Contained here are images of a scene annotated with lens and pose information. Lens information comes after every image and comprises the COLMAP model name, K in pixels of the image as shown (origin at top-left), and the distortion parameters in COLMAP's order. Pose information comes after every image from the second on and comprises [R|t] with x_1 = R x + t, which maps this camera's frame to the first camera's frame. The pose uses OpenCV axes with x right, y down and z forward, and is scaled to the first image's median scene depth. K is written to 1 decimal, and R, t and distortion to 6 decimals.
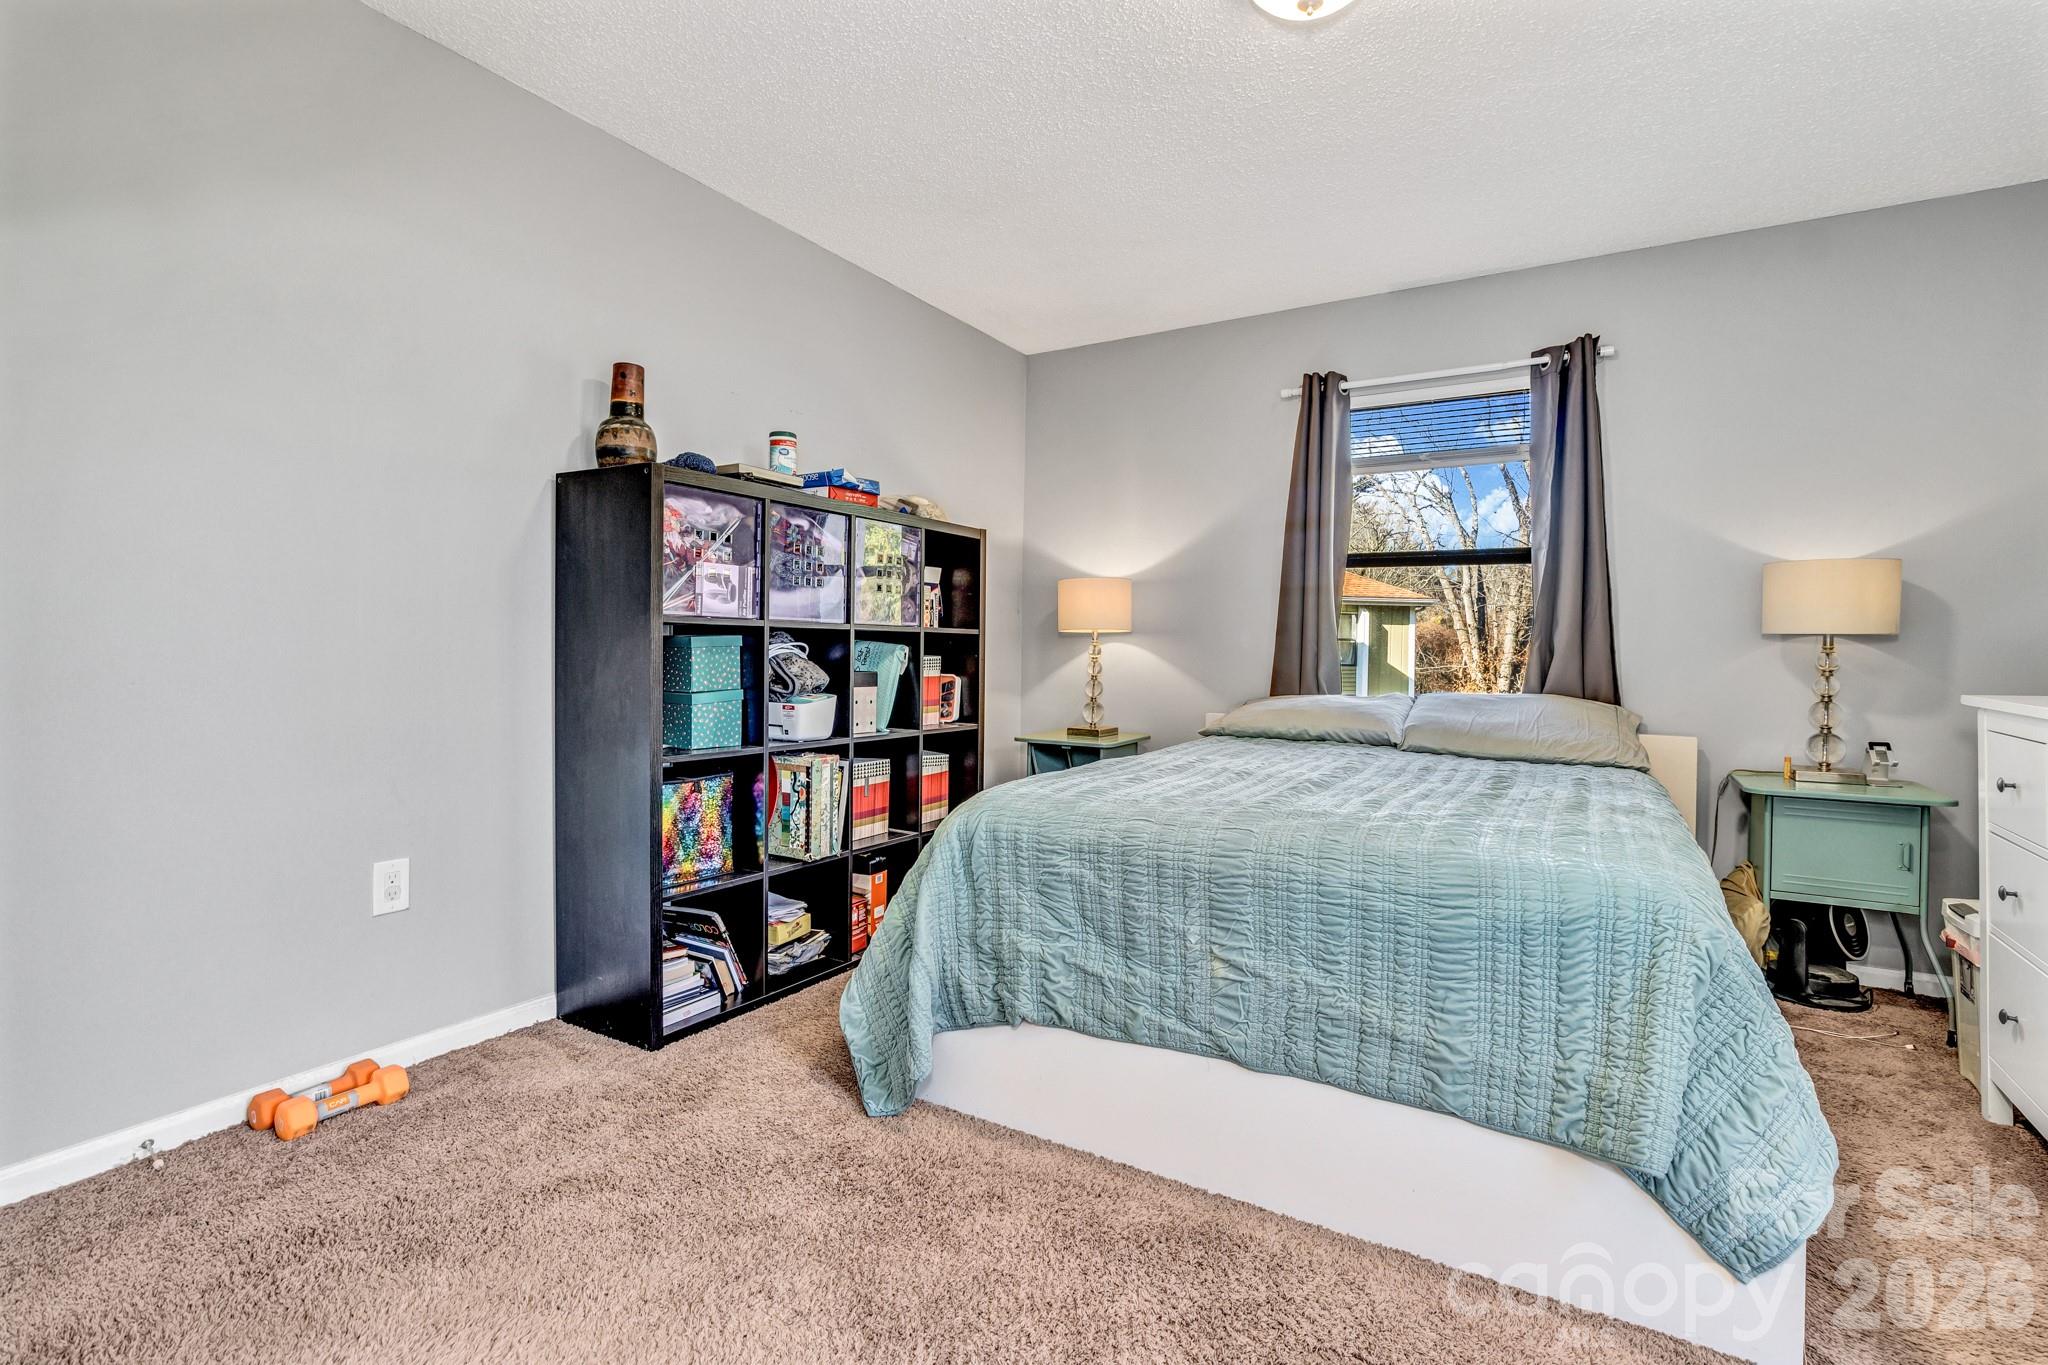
lens RADIAL K [[980.9, 0, 1017.6], [0, 980.9, 668.6], [0, 0, 1]] dist [0.000749, 0.000105]
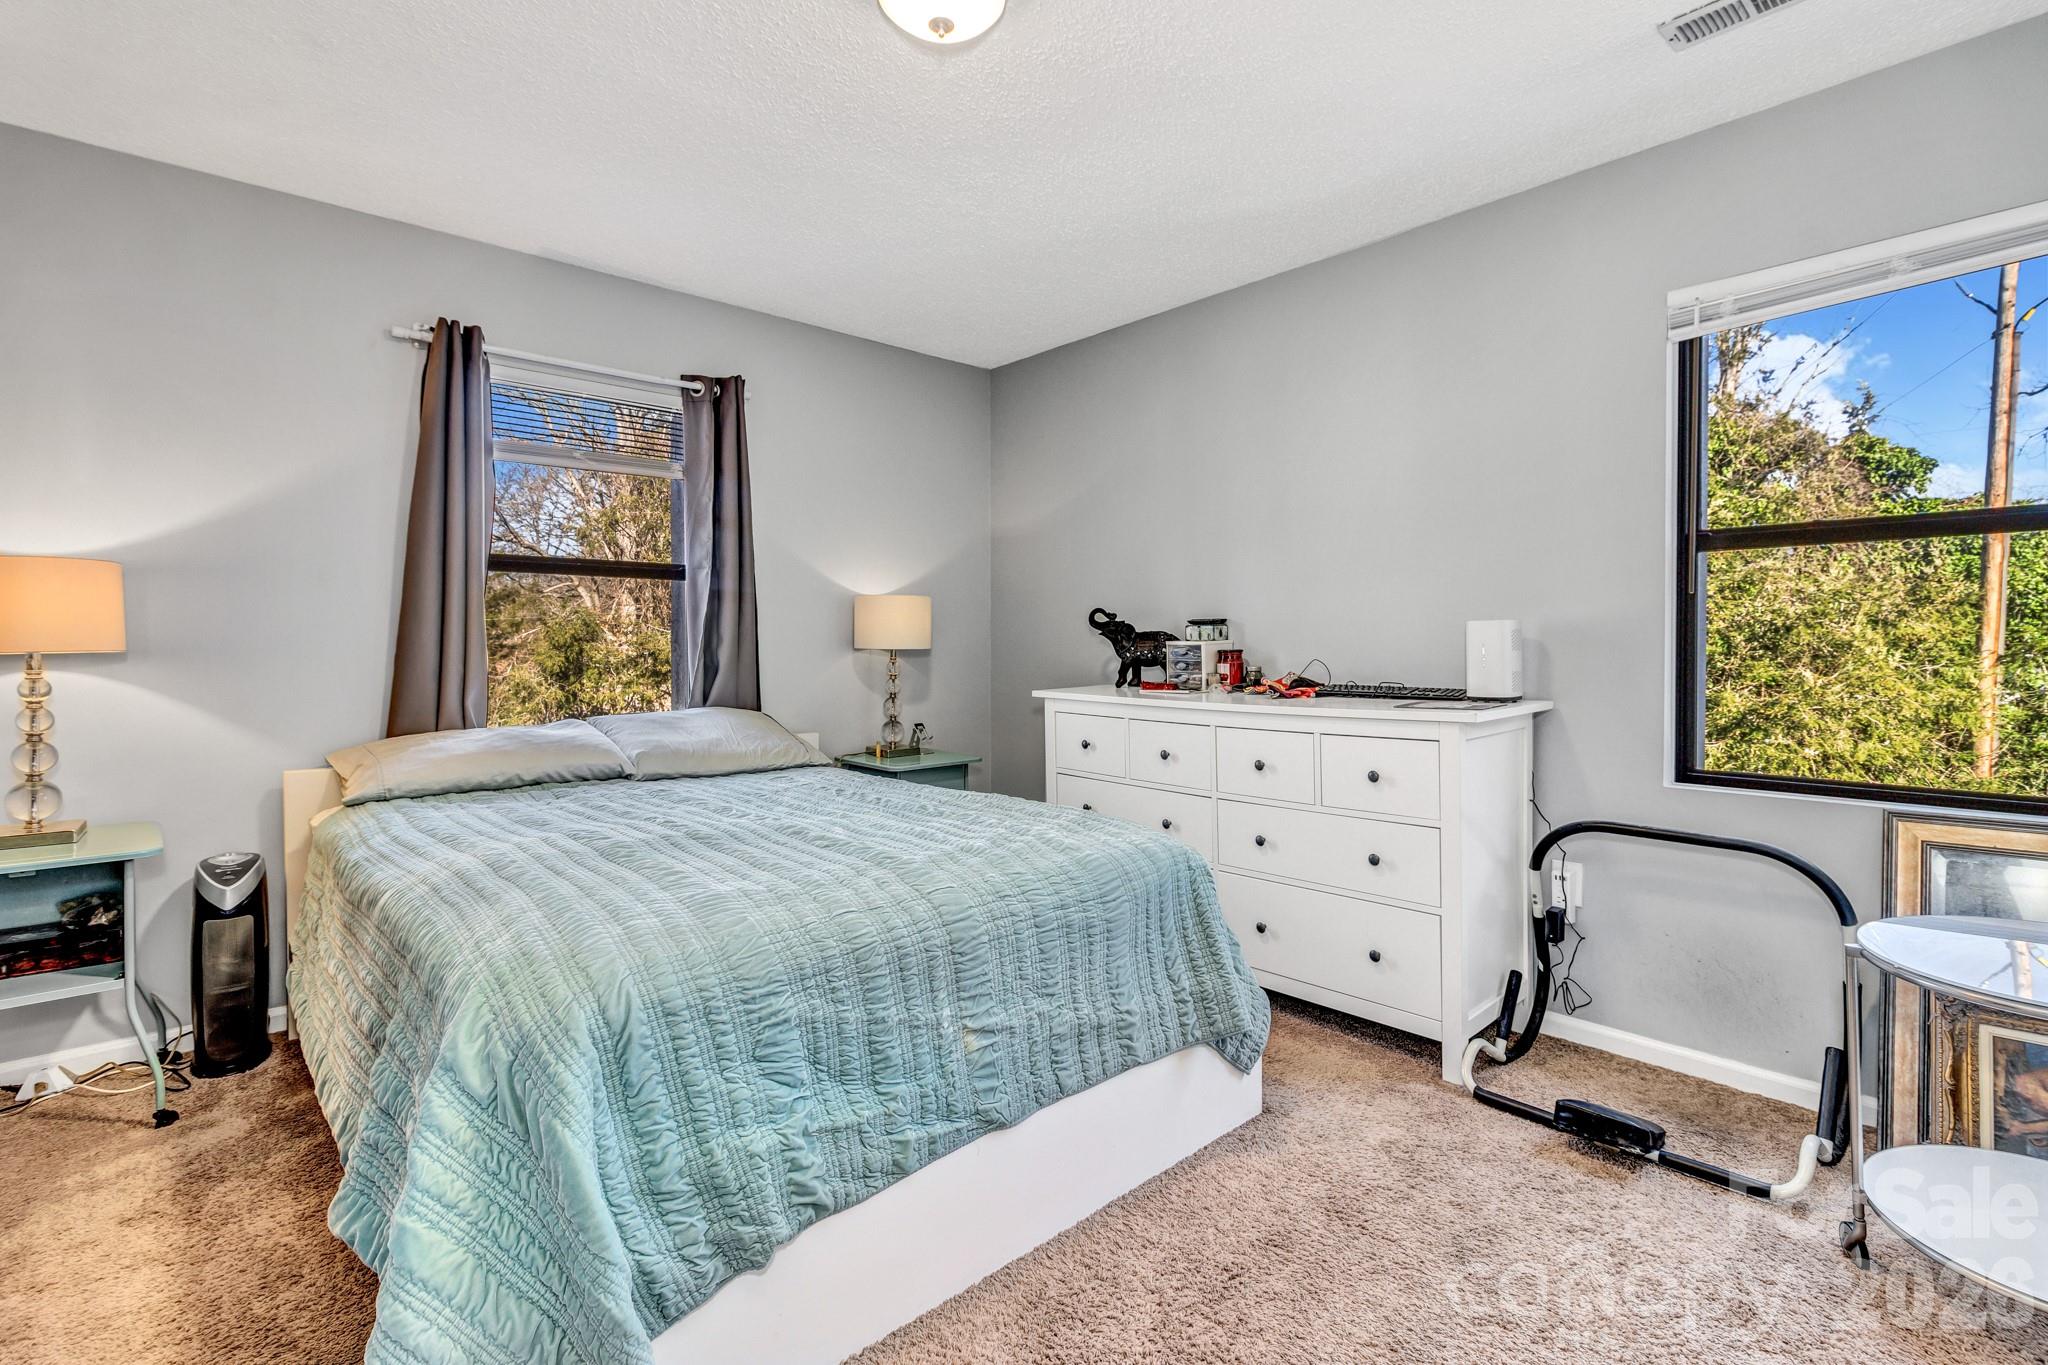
lens RADIAL K [[962.9, 0, 1029.3], [0, 962.9, 659.2], [0, 0, 1]] dist [-0.000672, 0.000531]
pose [[0.261091, -0.032799, 0.964757, -0.469059], [0.023359, 0.999345, 0.027653, -0.058187], [-0.965031, 0.015316, 0.261686, 0.507856]]
